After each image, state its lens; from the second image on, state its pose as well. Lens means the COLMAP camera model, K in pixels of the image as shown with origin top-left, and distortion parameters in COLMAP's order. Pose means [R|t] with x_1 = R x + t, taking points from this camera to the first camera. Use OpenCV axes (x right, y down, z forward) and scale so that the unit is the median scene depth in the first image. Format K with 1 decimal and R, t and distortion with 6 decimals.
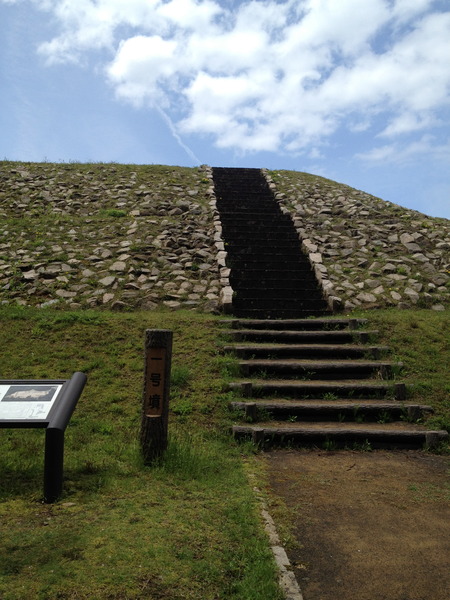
lens RADIAL K [[616.0, 0, 225.0], [0, 616.0, 300.0], [0, 0, 1]] dist [0.056940, -0.130065]
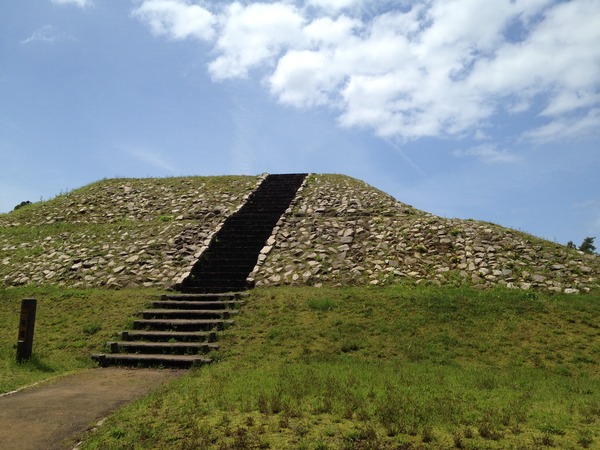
lens RADIAL K [[602.1, 0, 300.0], [0, 602.1, 225.0], [0, 0, 1]] dist [0.066256, -0.123657]
pose [[0.972012, -0.030742, -0.232911, 0.121519], [0.011031, 0.996280, -0.085462, -0.001410], [0.234672, 0.080501, 0.968736, -0.070776]]
